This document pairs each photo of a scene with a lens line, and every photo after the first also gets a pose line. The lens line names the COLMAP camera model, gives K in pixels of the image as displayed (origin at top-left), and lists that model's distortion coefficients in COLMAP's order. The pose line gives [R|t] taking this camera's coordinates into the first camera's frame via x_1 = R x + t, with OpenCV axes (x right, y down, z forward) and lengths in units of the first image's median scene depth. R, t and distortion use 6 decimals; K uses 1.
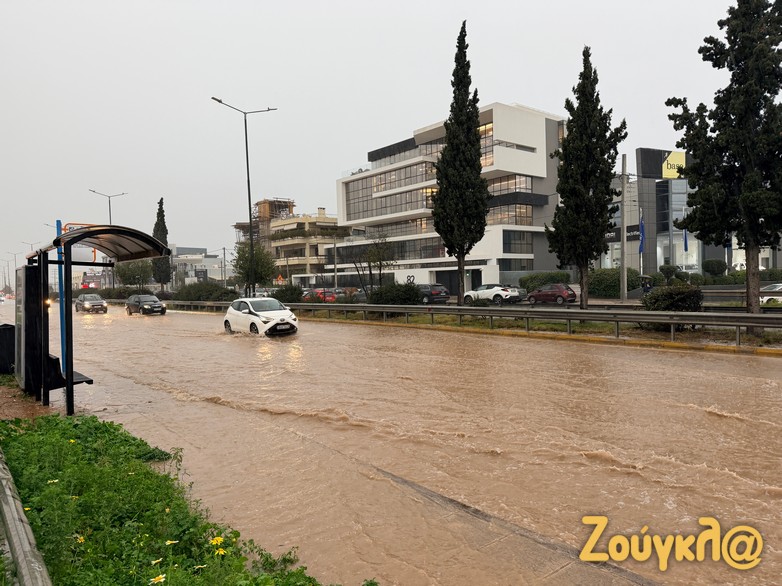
lens RADIAL K [[554.5, 0, 389.3], [0, 554.5, 303.2], [0, 0, 1]] dist [-0.005083, 0.000155]
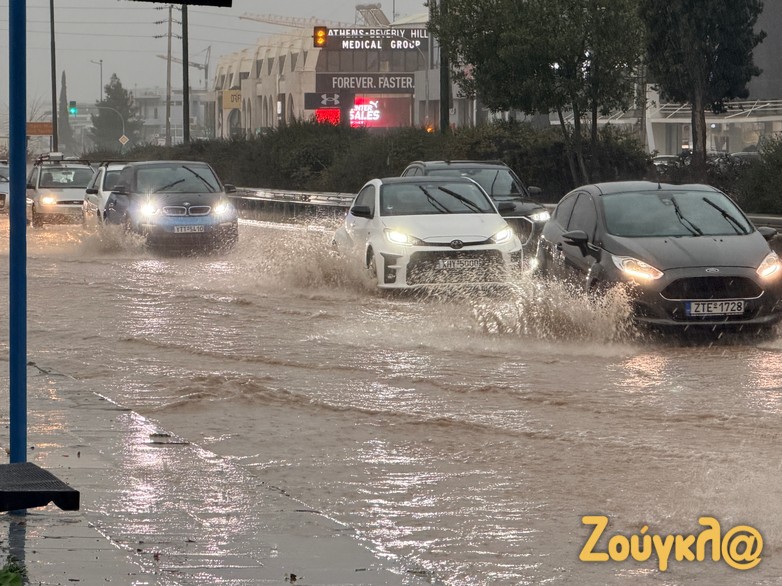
lens RADIAL K [[3920.7, 0, 391.0], [0, 3920.7, 293.0], [0, 0, 1]] dist [0.007529, -0.126649]
pose [[0.882676, 0.028158, -0.469138, 0.253894], [-0.022422, 0.999590, 0.017810, 0.004642], [0.469447, -0.005202, 0.882945, -0.310316]]
